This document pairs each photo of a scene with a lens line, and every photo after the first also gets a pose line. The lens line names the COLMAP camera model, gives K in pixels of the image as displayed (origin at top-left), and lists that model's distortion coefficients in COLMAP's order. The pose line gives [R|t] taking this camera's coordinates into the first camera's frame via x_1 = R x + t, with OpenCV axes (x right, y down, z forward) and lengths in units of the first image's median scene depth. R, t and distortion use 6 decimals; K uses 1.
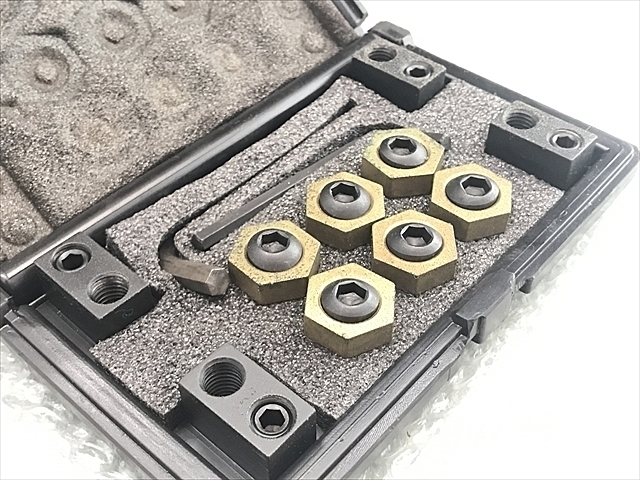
lens RADIAL K [[753.6, 0, 316.5], [0, 753.6, 237.0], [0, 0, 1]] dist [0.073215, 0.000000]
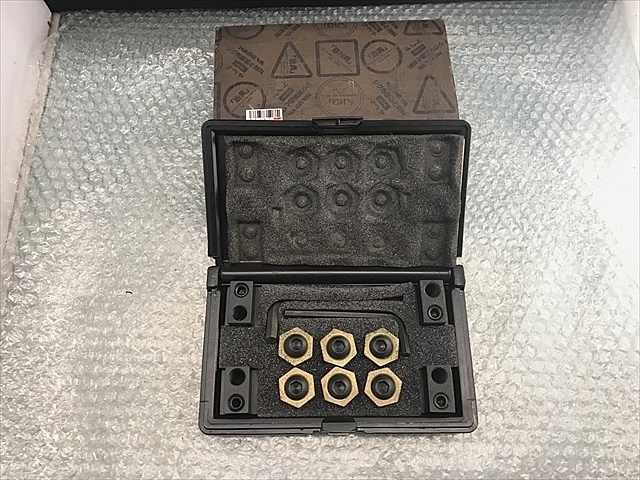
lens RADIAL K [[521.0, 0, 317.7], [0, 521.0, 237.6], [0, 0, 1]] dist [0.036492, -0.009232]
pose [[0.676120, 0.698624, -0.234064, 0.129077], [-0.557430, 0.692767, 0.457543, -0.939057], [0.481803, -0.178879, 0.857828, -0.304628]]
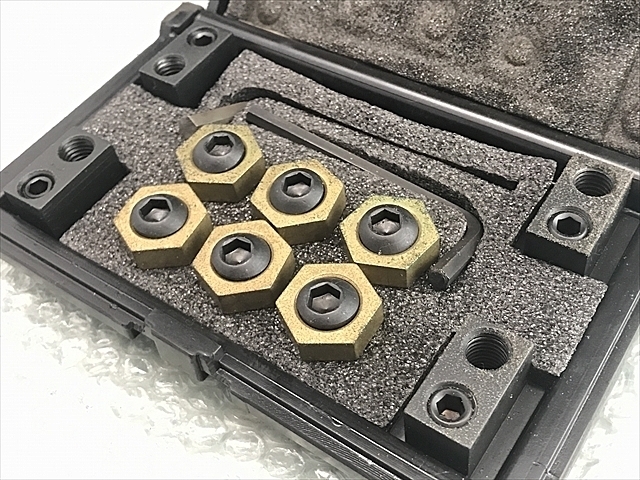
lens RADIAL K [[753.6, 0, 317.6], [0, 753.6, 242.4], [0, 0, 1]] dist [0.073215, 0.000000]
pose [[0.129141, 0.771190, -0.623368, 0.649545], [-0.635421, 0.546969, 0.545036, -0.521600], [0.761290, 0.325715, 0.560667, 0.516536]]
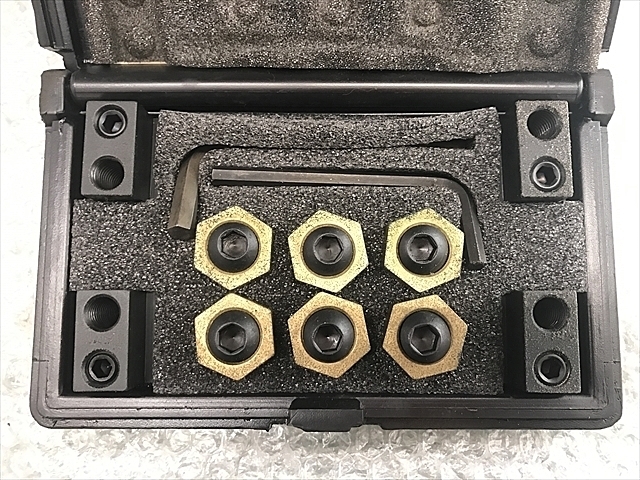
lens RADIAL K [[521.0, 0, 317.7], [0, 521.0, 237.8], [0, 0, 1]] dist [0.036492, -0.009232]
pose [[0.668242, 0.740662, -0.069806, 0.063409], [-0.544342, 0.550752, 0.632744, -0.487232], [0.507095, -0.384828, 0.771208, 0.449258]]
